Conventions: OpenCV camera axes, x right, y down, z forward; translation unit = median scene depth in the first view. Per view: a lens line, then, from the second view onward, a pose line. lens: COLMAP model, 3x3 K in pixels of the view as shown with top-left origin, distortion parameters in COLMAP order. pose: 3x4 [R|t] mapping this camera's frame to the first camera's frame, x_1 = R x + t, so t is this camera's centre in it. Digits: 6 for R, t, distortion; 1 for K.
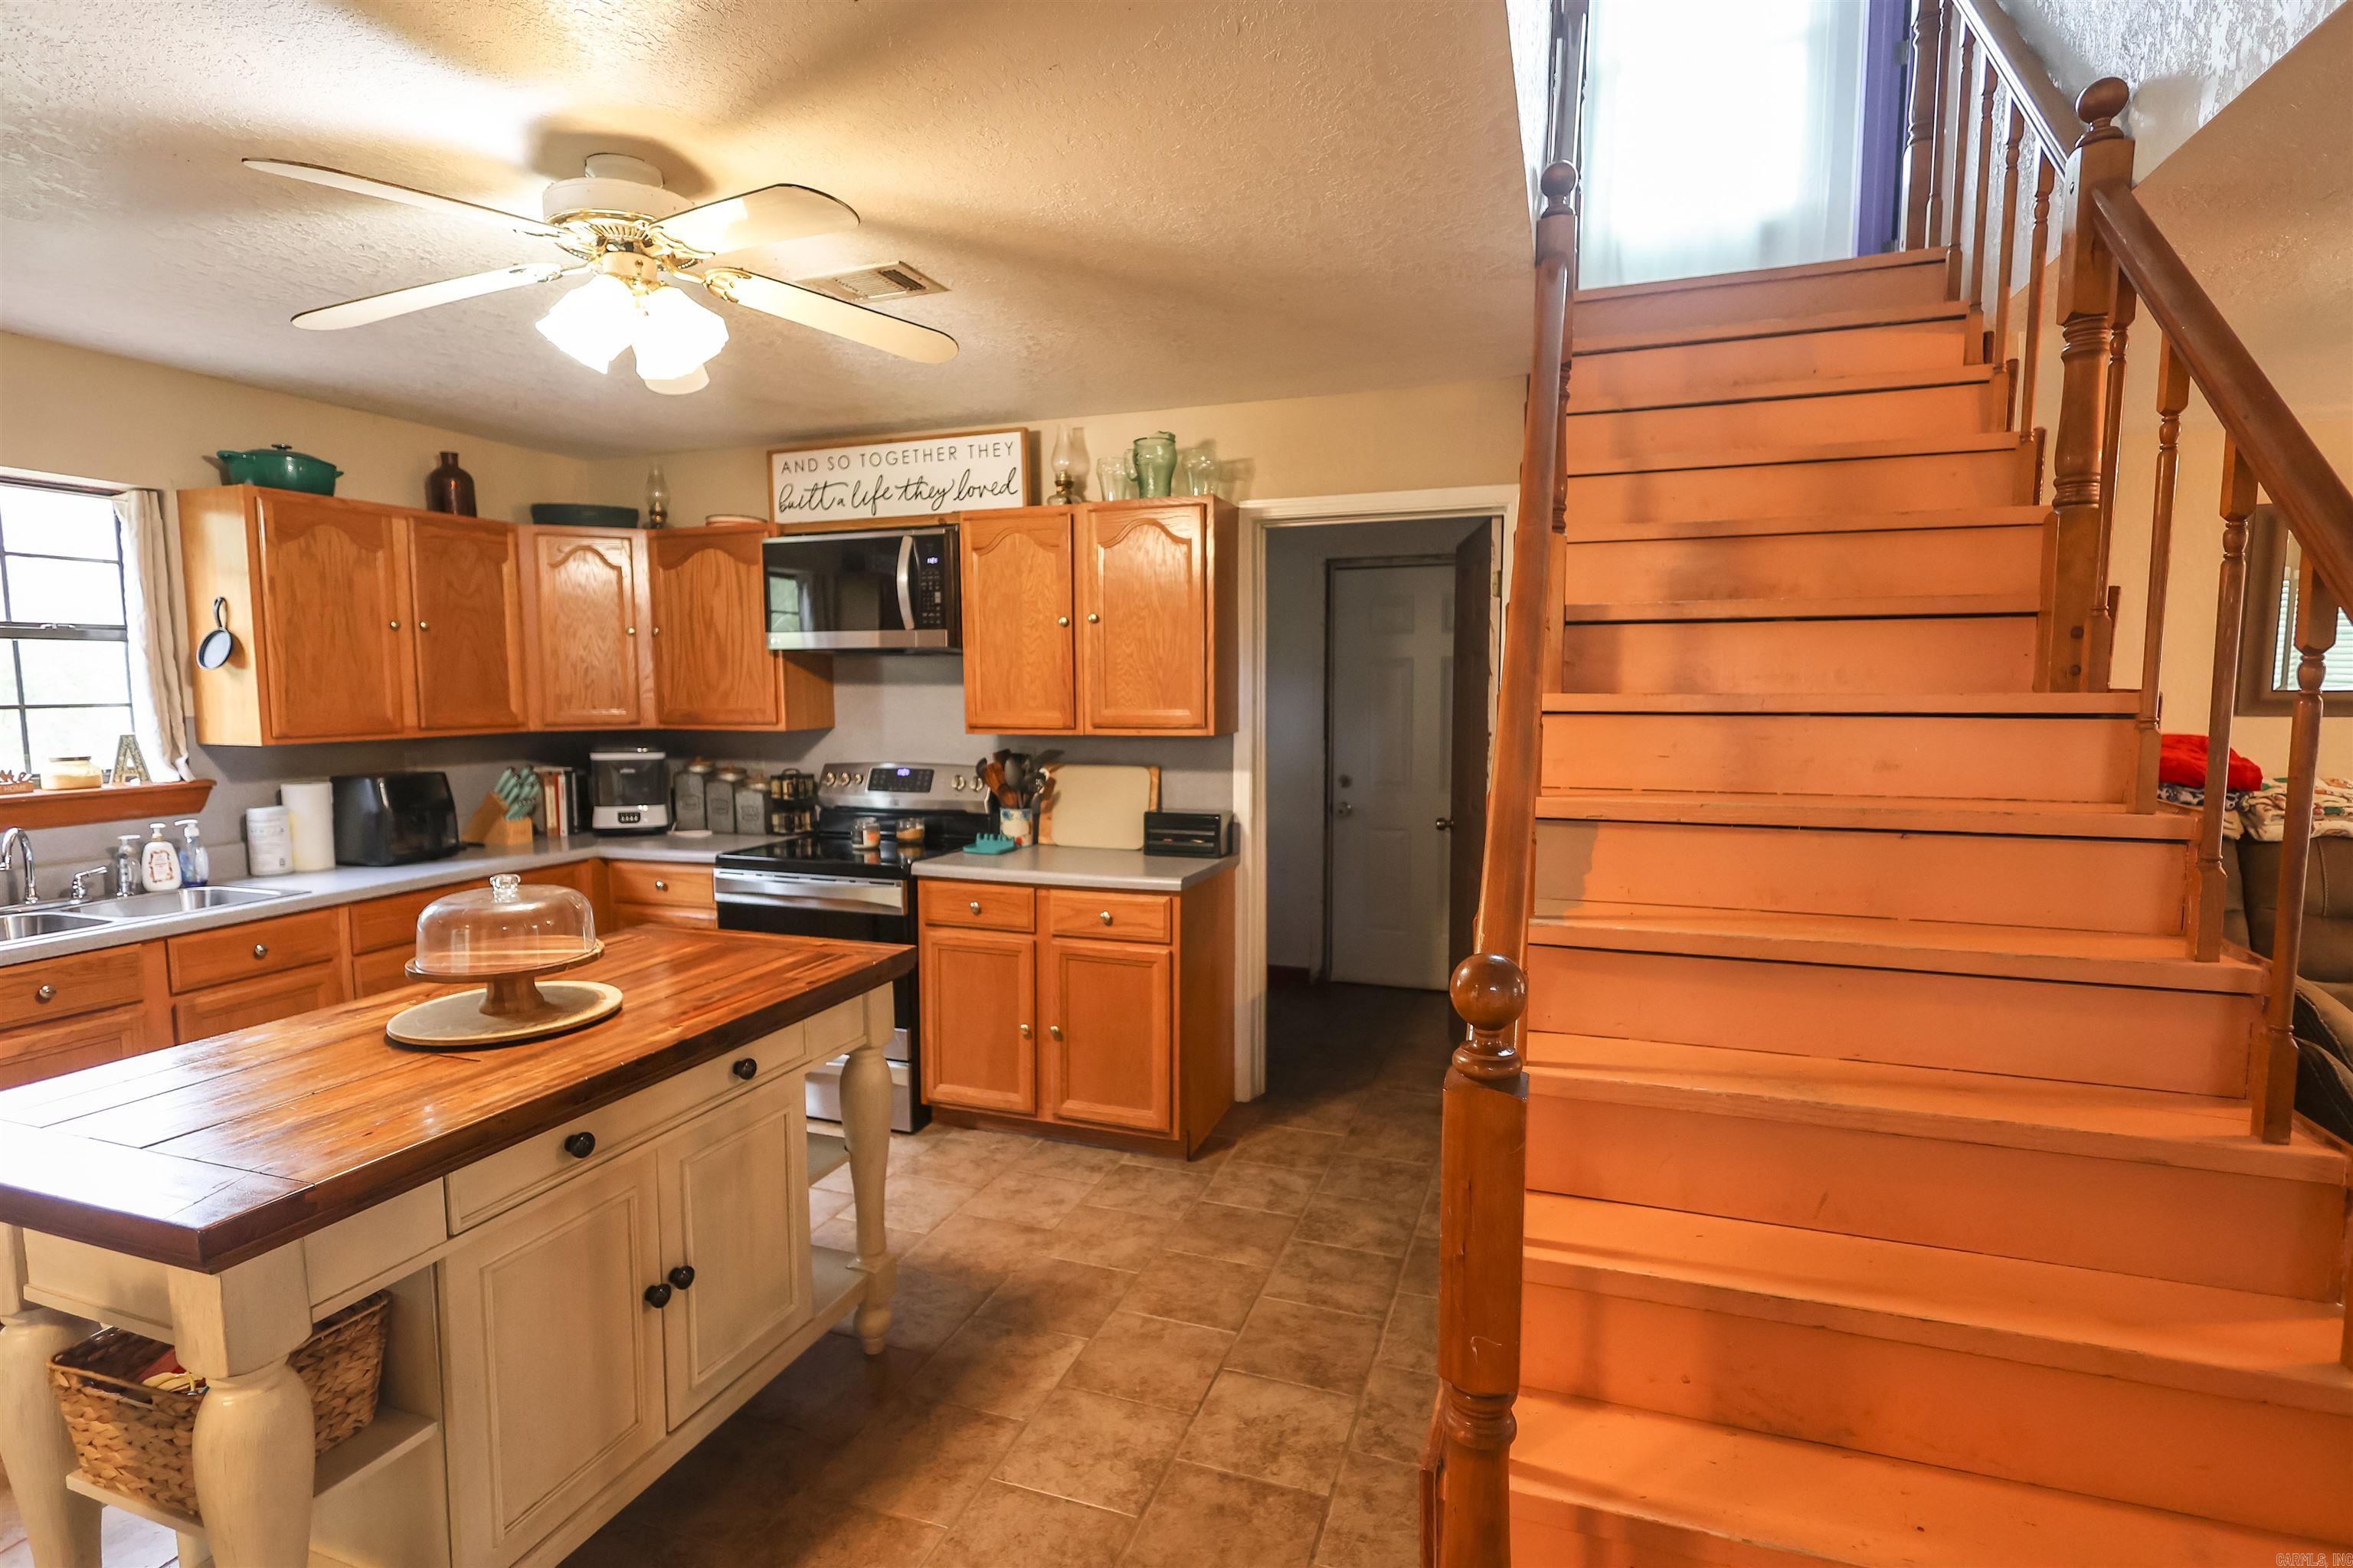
lens RADIAL K [[1092.9, 0, 1174.3], [0, 1092.9, 782.6], [0, 0, 1]] dist [-0.000752, -0.000174]
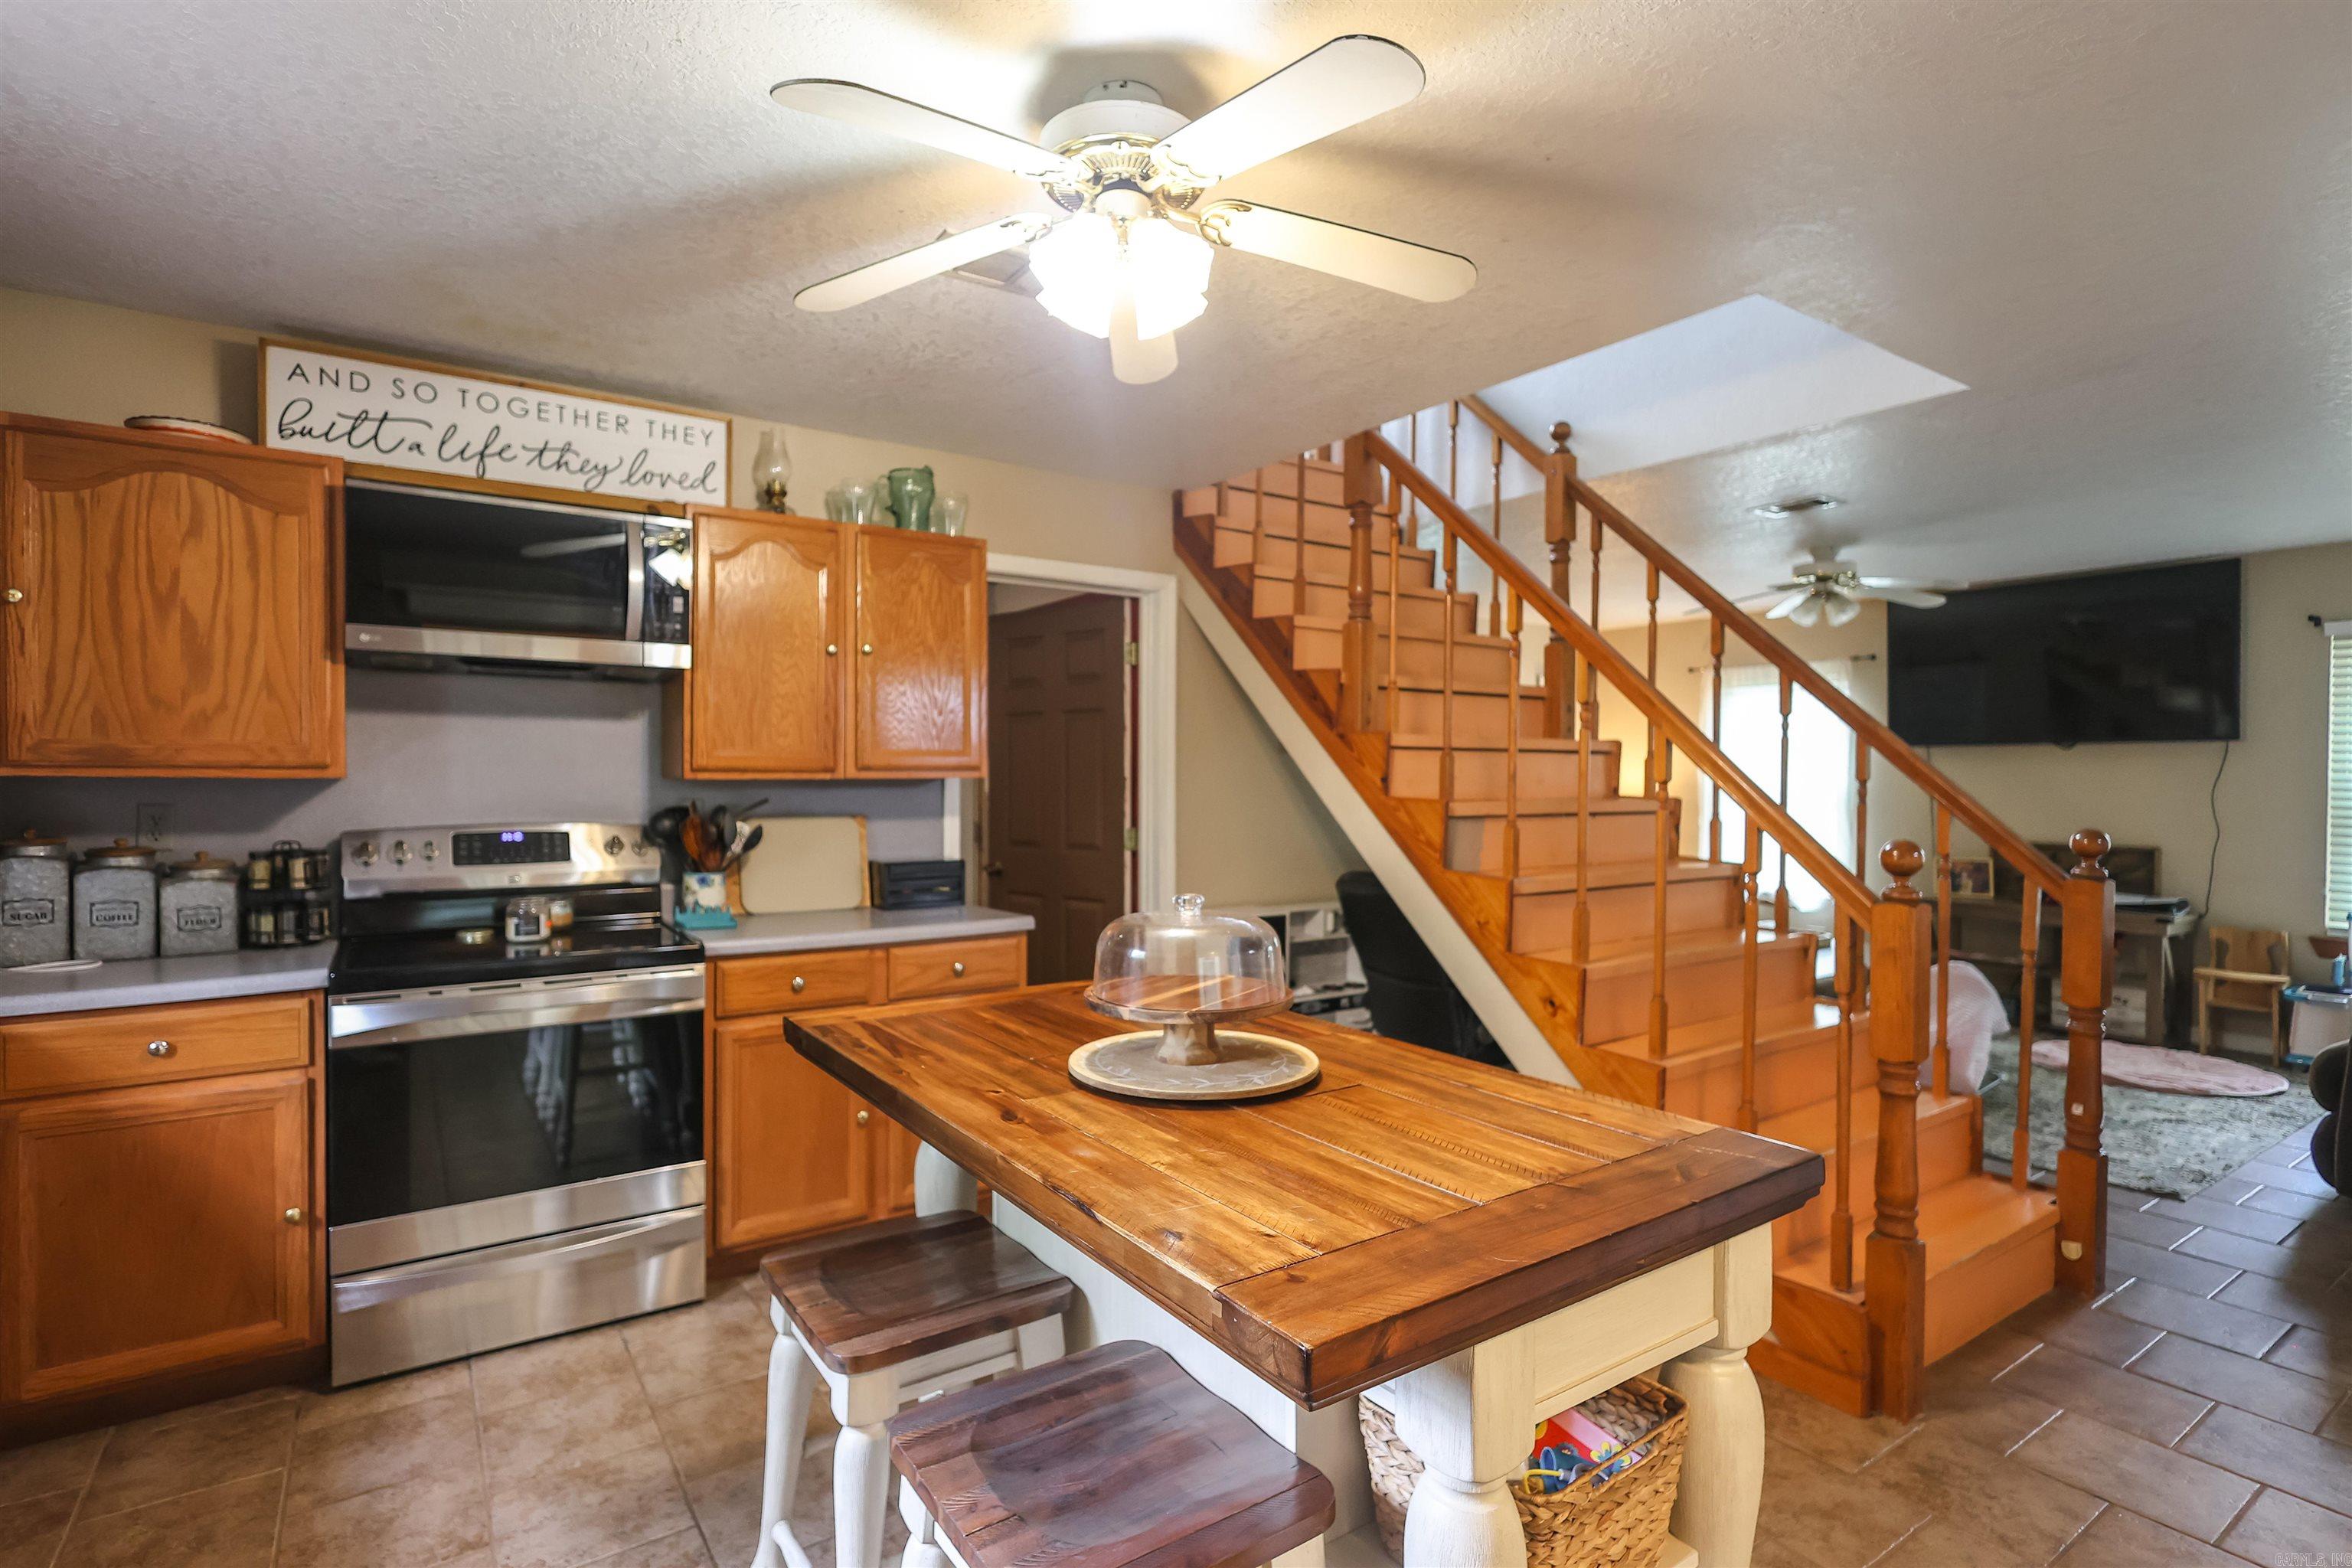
lens RADIAL K [[1092.4, 0, 1181.9], [0, 1092.4, 778.7], [0, 0, 1]] dist [-0.000752, -0.000174]
pose [[0.608132, -0.001360, 0.793835, -0.571858], [0.065218, 0.996704, -0.048254, 0.016314], [-0.791152, 0.081117, 0.606216, 0.223618]]
